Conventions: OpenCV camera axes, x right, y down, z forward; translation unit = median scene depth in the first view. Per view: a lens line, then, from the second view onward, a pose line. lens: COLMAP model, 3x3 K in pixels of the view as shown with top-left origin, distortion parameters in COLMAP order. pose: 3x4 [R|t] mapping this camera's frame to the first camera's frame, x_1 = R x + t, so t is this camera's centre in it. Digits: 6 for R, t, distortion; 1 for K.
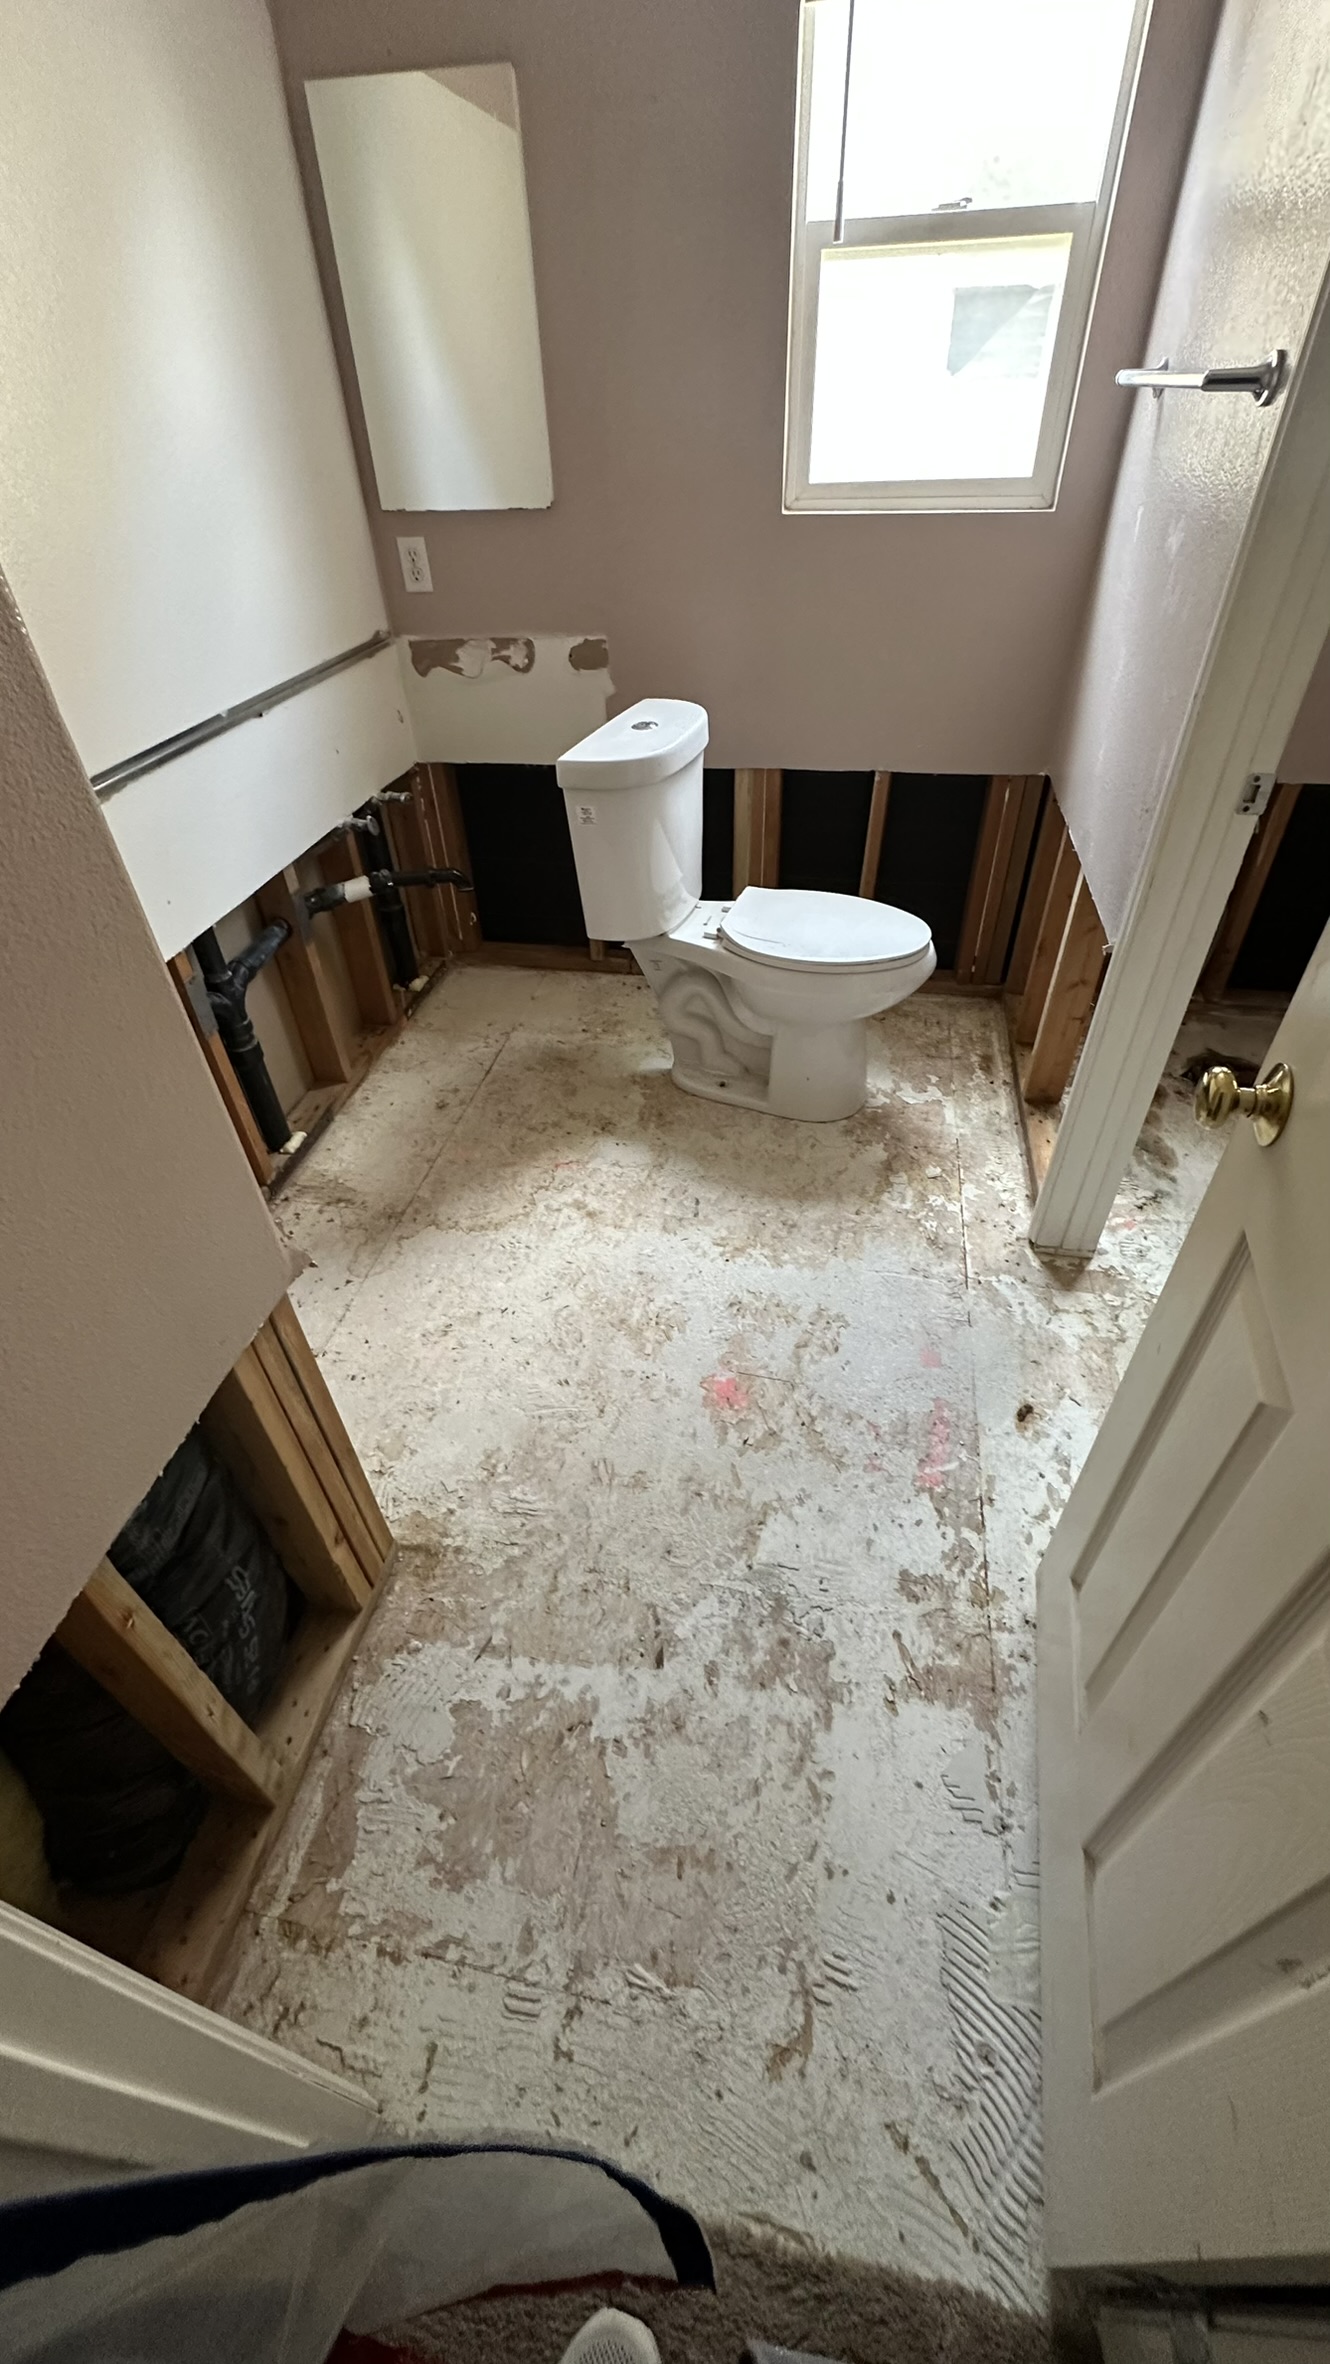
lens RADIAL K [[941.0, 0, 664.3], [0, 941.0, 1183.7], [0, 0, 1]] dist [-0.005495, 0.001569]
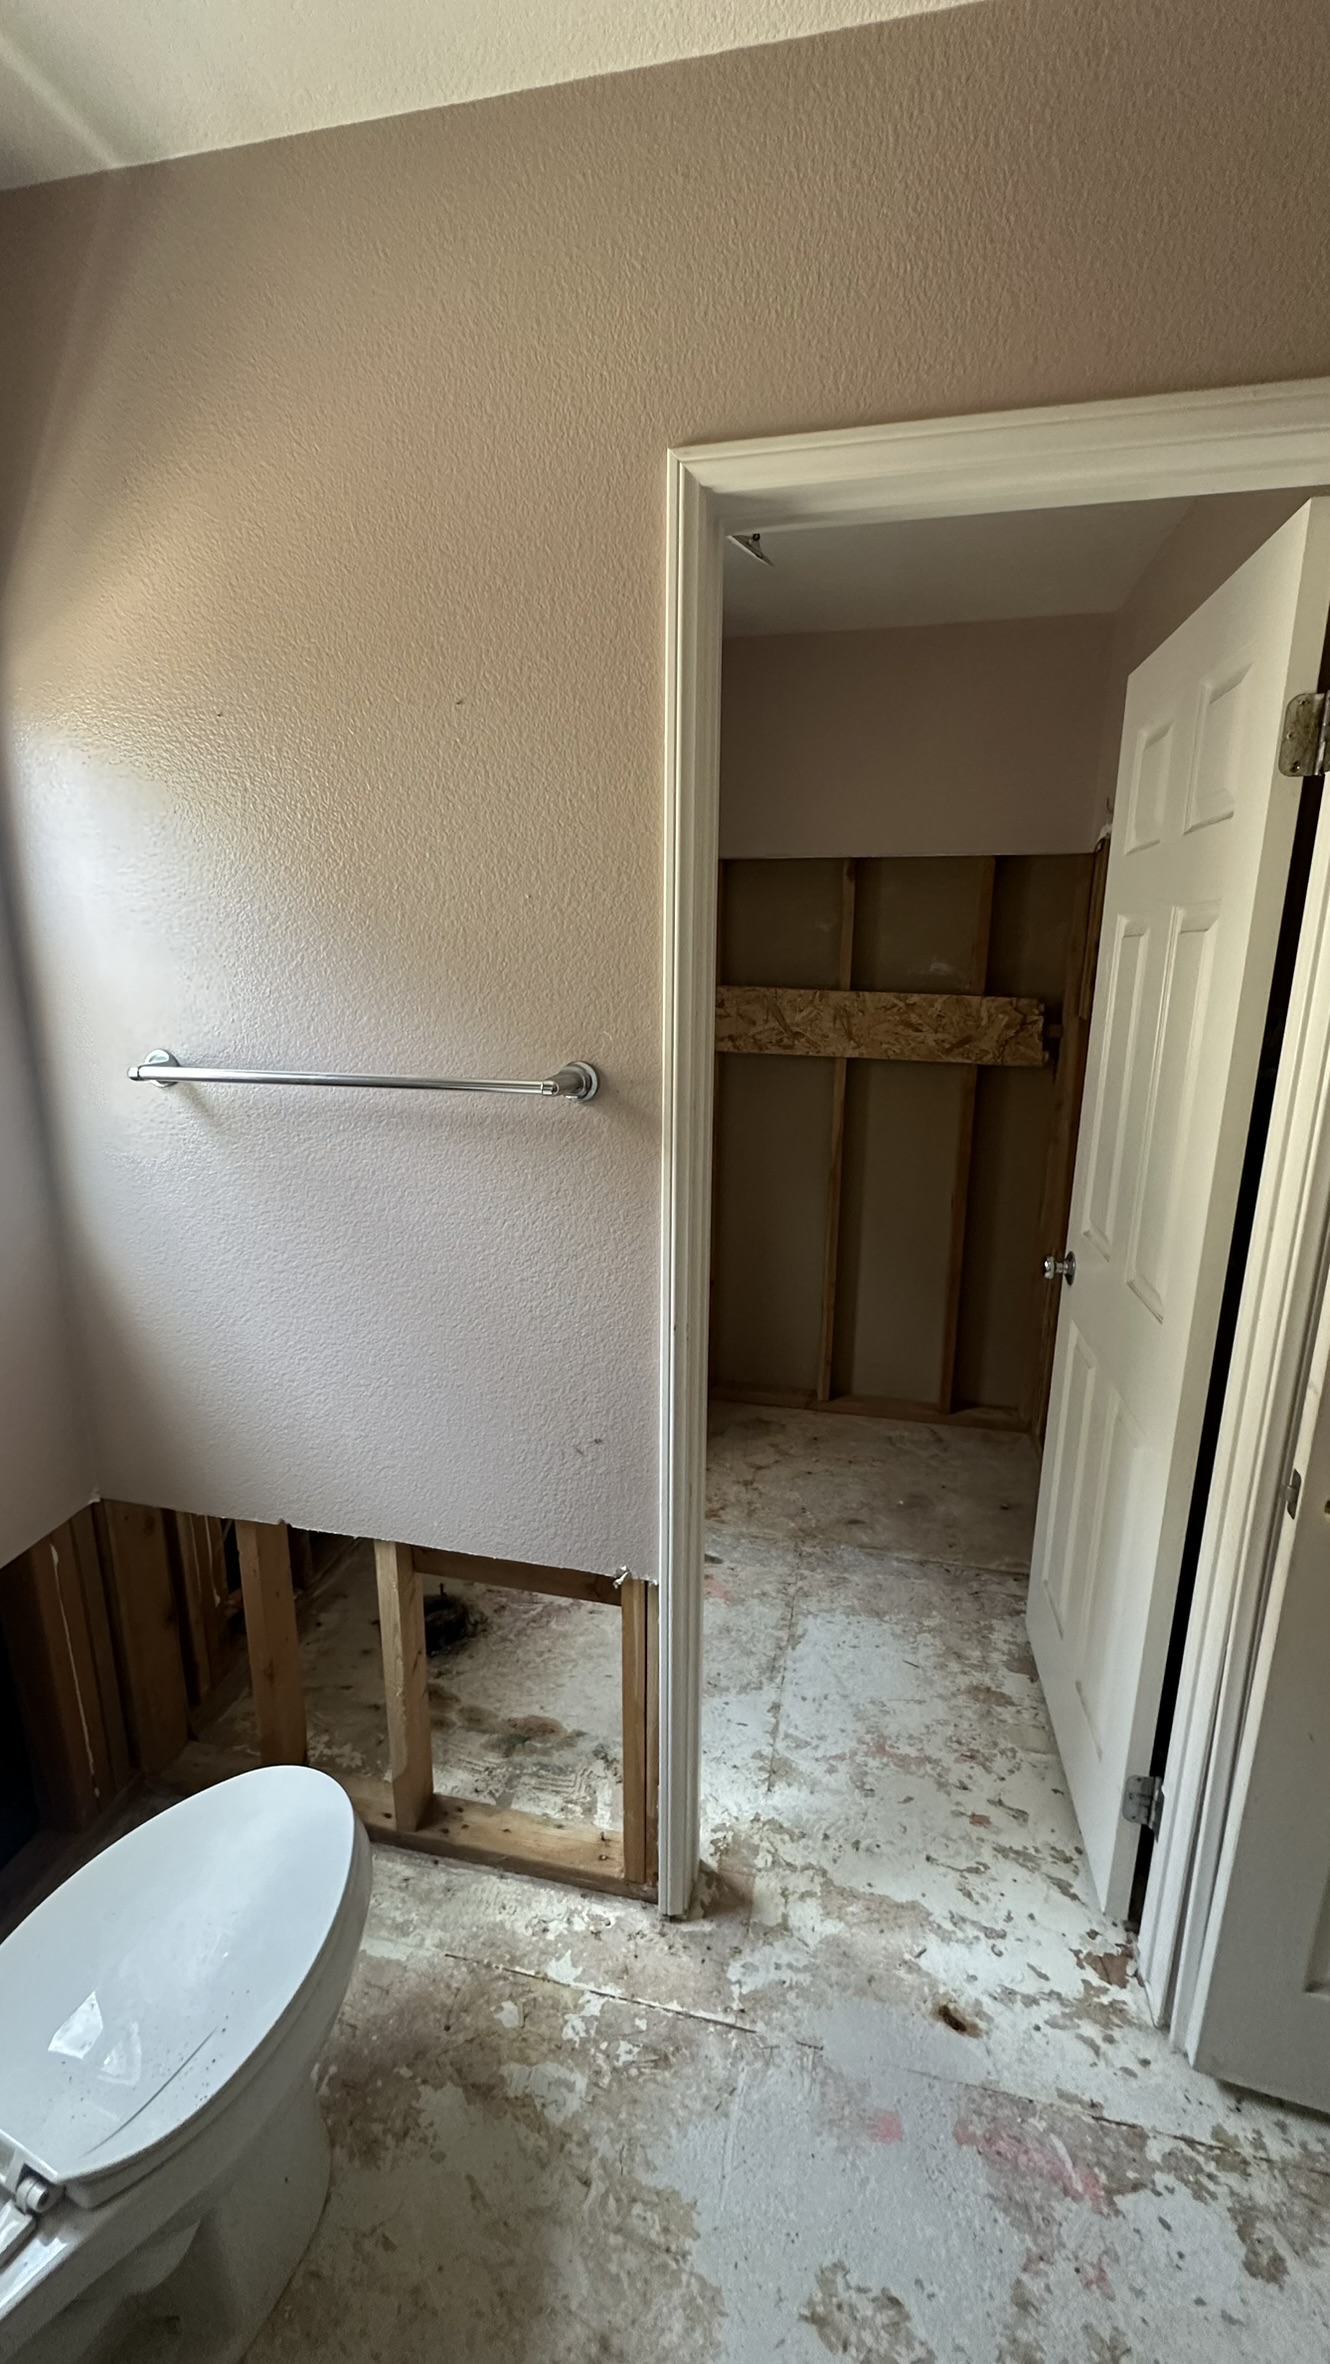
lens RADIAL K [[941.0, 0, 662.5], [0, 941.0, 1182.6], [0, 0, 1]] dist [-0.005495, 0.001569]
pose [[0.030685, -0.208442, 0.977553, -0.255912], [0.645028, 0.751236, 0.139938, -0.528566], [-0.763542, 0.626255, 0.157503, 0.508963]]
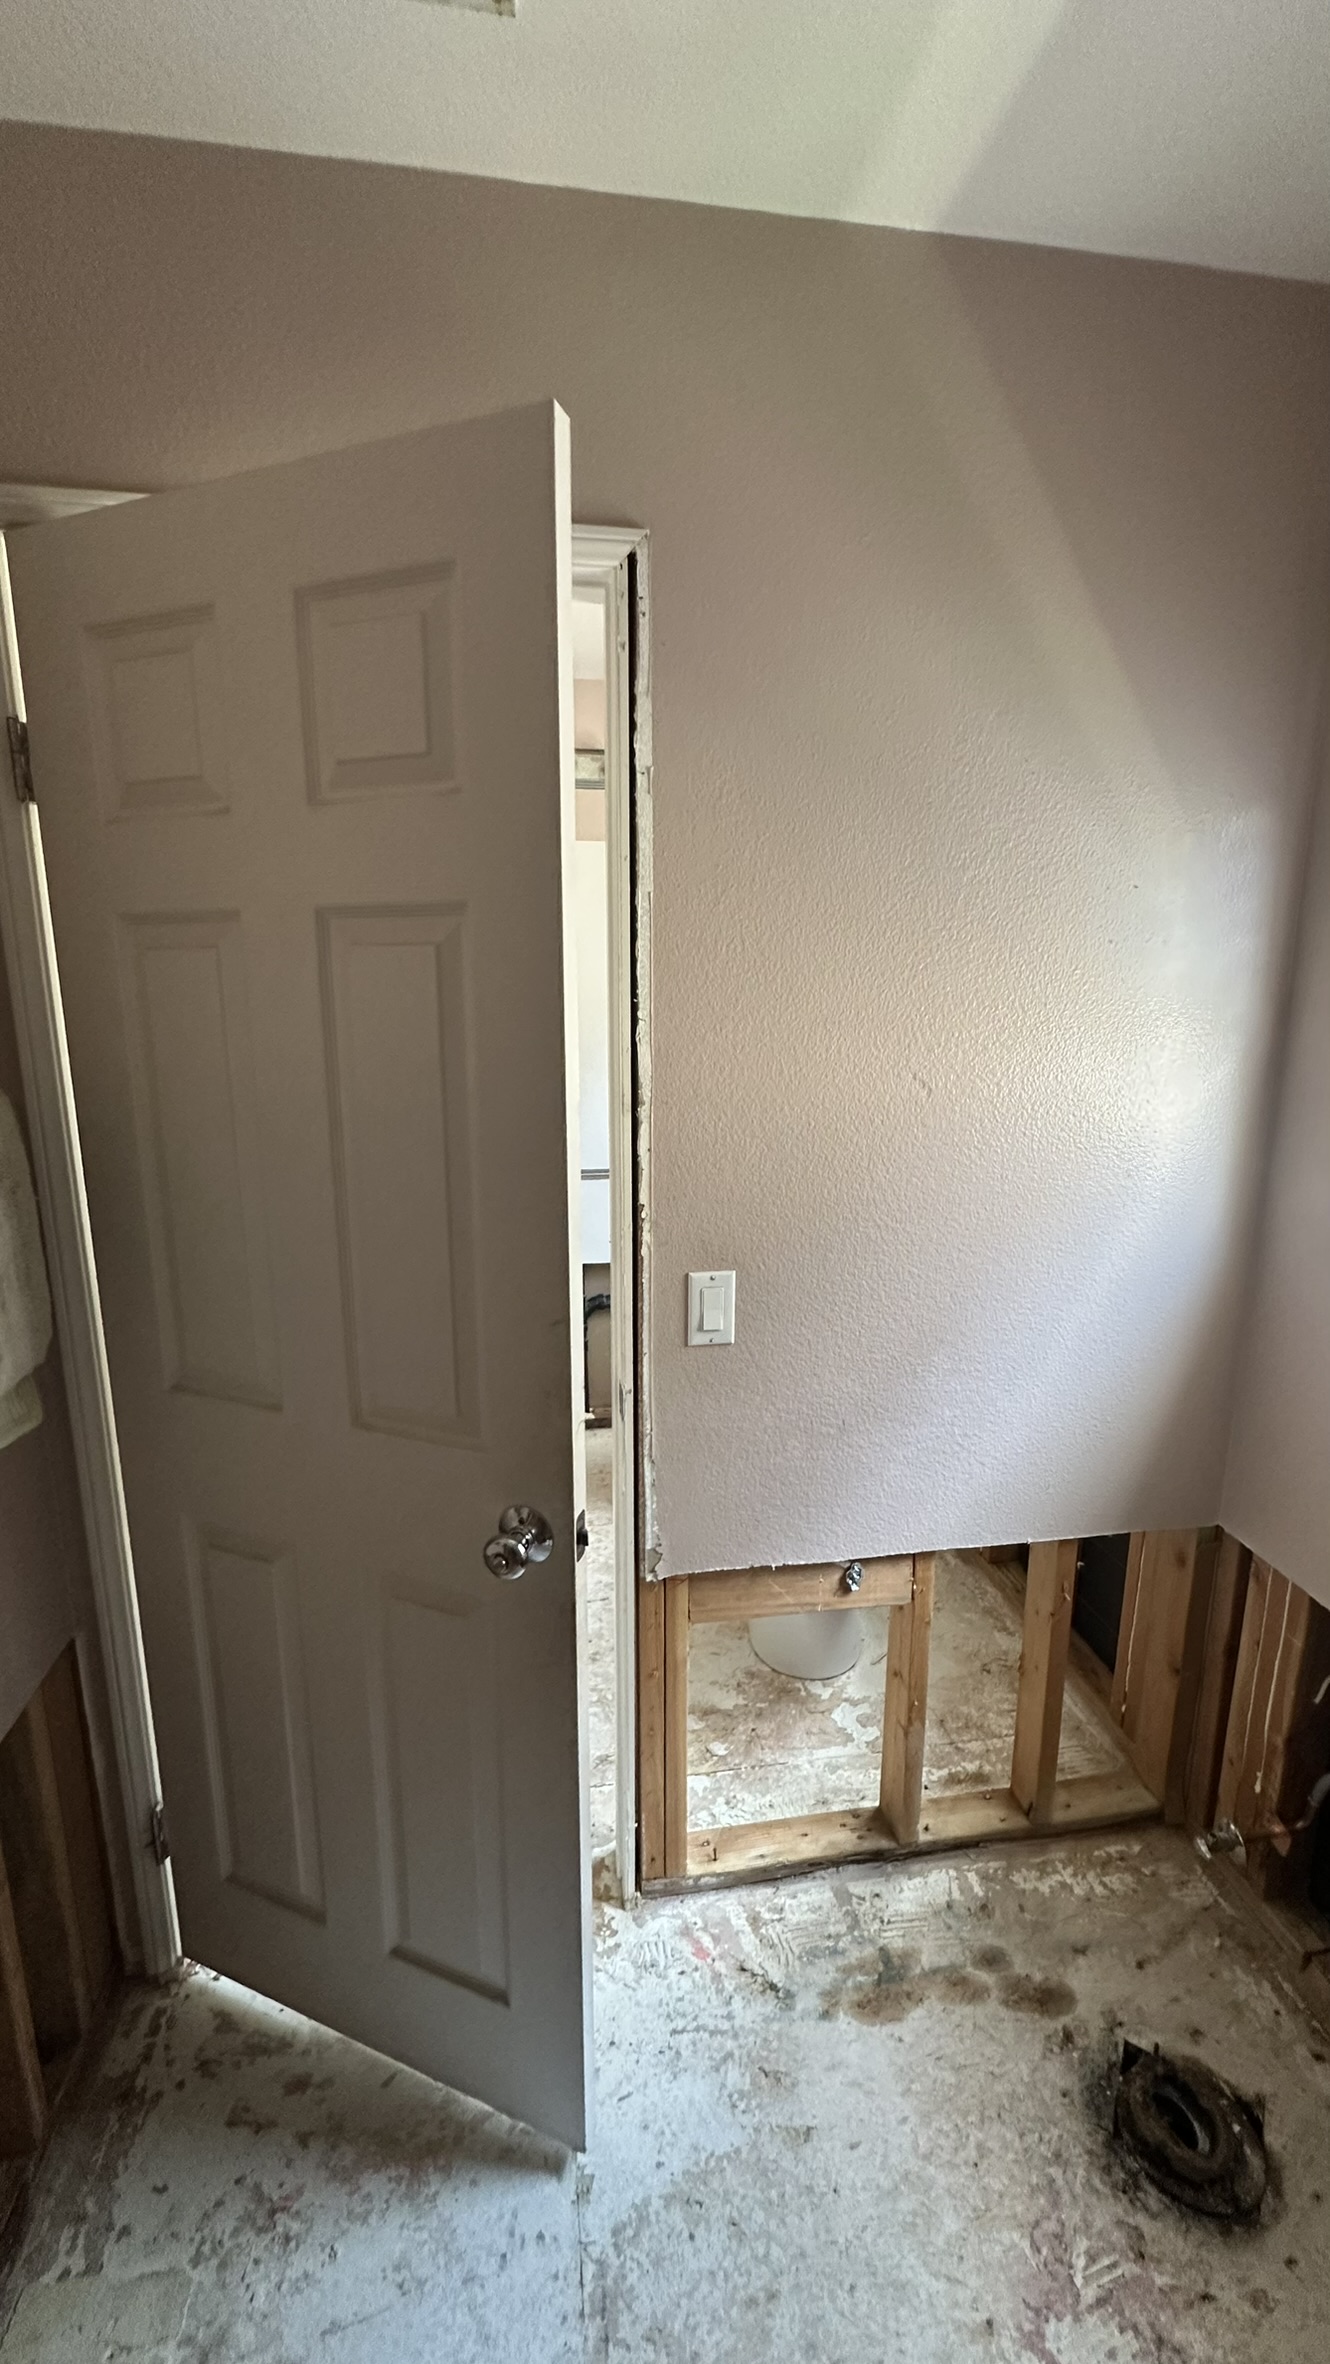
lens RADIAL K [[941.0, 0, 663.7], [0, 941.0, 1181.9], [0, 0, 1]] dist [-0.005495, 0.001569]
pose [[0.334575, 0.221677, -0.915925, 1.091026], [-0.621986, 0.782110, -0.037913, -0.416281], [0.707950, 0.582378, 0.399554, 0.322904]]
